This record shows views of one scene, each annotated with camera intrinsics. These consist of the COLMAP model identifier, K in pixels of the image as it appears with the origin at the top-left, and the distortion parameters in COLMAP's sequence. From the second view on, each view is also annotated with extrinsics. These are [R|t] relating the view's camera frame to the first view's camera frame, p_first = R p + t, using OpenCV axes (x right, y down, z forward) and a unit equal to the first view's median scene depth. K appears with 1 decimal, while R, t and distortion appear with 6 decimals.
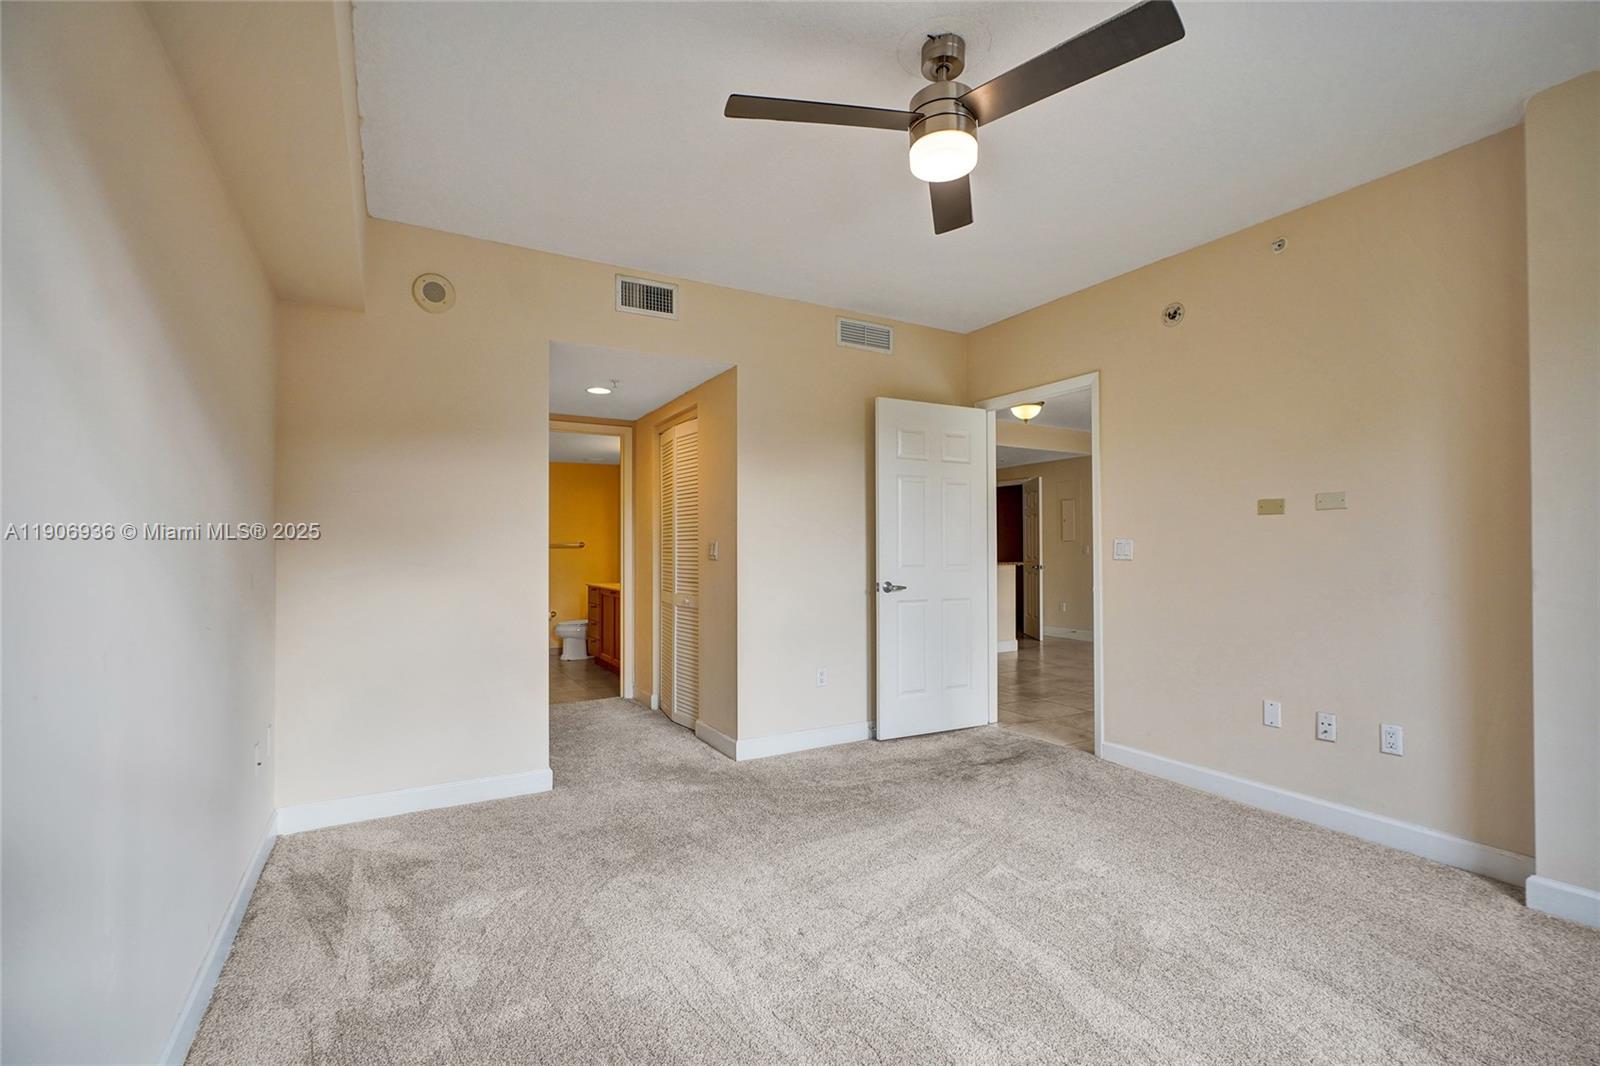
lens RADIAL K [[724.1, 0, 806.9], [0, 724.1, 536.7], [0, 0, 1]] dist [-0.013631, 0.005940]
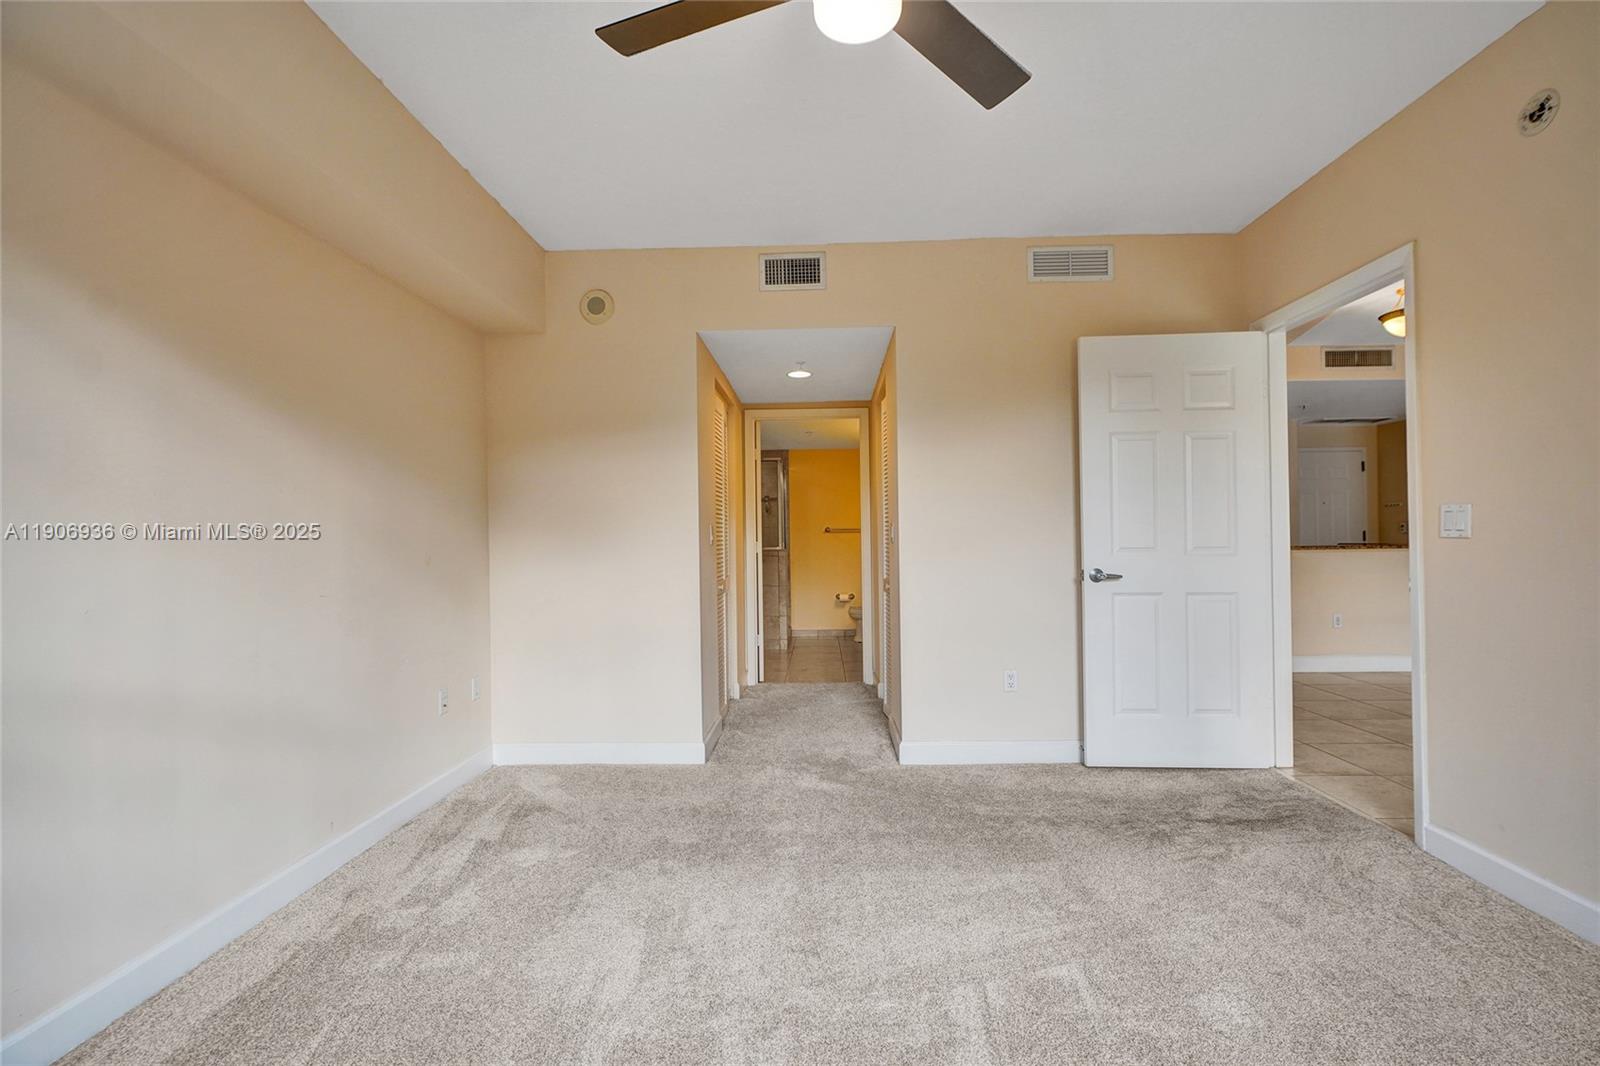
lens RADIAL K [[724.1, 0, 795.0], [0, 724.1, 532.7], [0, 0, 1]] dist [-0.013631, 0.005940]
pose [[0.843439, -0.013978, -0.537043, 0.308226], [0.022242, 0.999713, 0.008911, 0.010006], [0.536764, -0.019460, 0.843508, 0.186282]]
